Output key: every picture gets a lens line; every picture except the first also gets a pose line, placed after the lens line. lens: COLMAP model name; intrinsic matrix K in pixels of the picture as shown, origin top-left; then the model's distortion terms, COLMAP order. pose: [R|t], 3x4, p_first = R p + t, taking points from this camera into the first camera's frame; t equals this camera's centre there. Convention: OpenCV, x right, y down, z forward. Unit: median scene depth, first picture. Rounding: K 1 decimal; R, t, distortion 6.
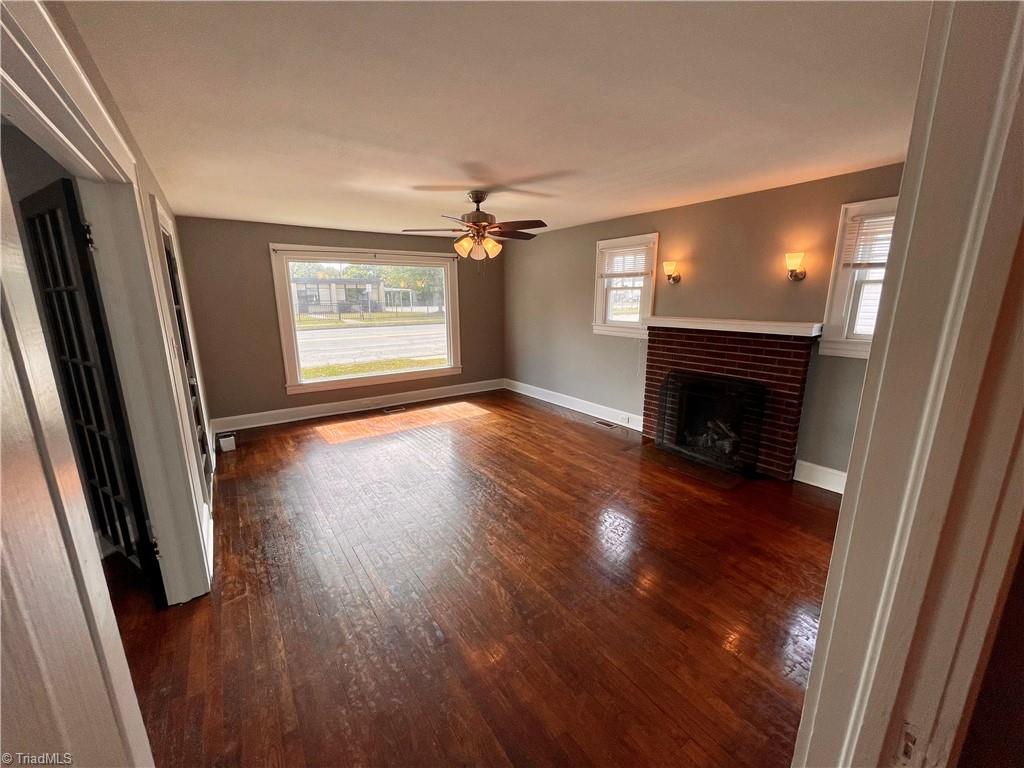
lens RADIAL K [[409.9, 0, 507.2], [0, 409.9, 388.8], [0, 0, 1]] dist [0.000775, -0.000026]
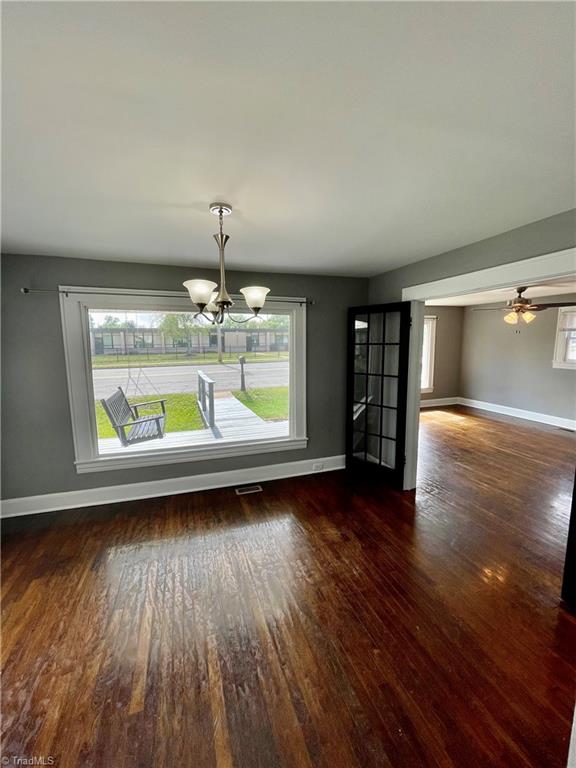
lens RADIAL K [[307.4, 0, 285.0], [0, 307.4, 379.3], [0, 0, 1]] dist [0.000775, -0.000026]
pose [[0.963919, 0.029336, -0.264574, -0.483796], [-0.053567, 0.994954, -0.084838, 0.058894], [0.260750, 0.095949, 0.960626, -0.353611]]
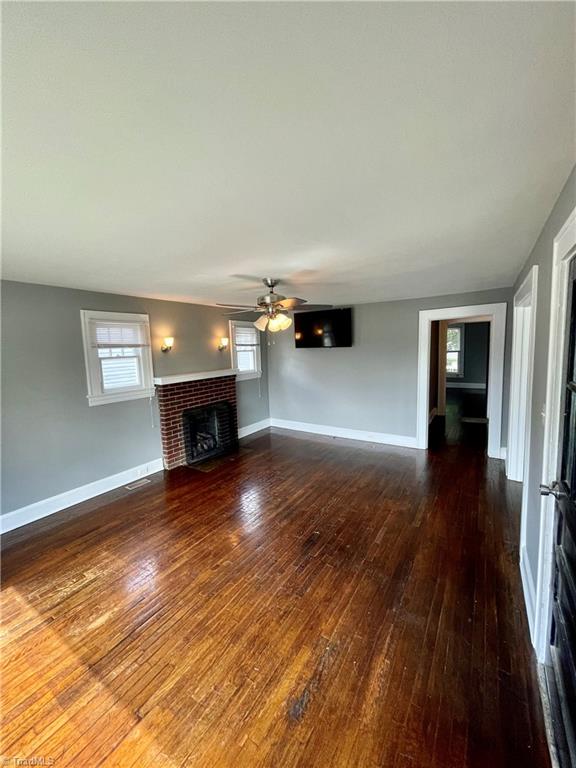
lens RADIAL K [[307.4, 0, 285.0], [0, 307.4, 379.3], [0, 0, 1]] dist [0.000775, -0.000026]
pose [[-0.375532, -0.076110, 0.923679, -0.678180], [0.244601, 0.953149, 0.177983, -0.241856], [-0.893950, 0.292772, -0.339321, 0.957761]]
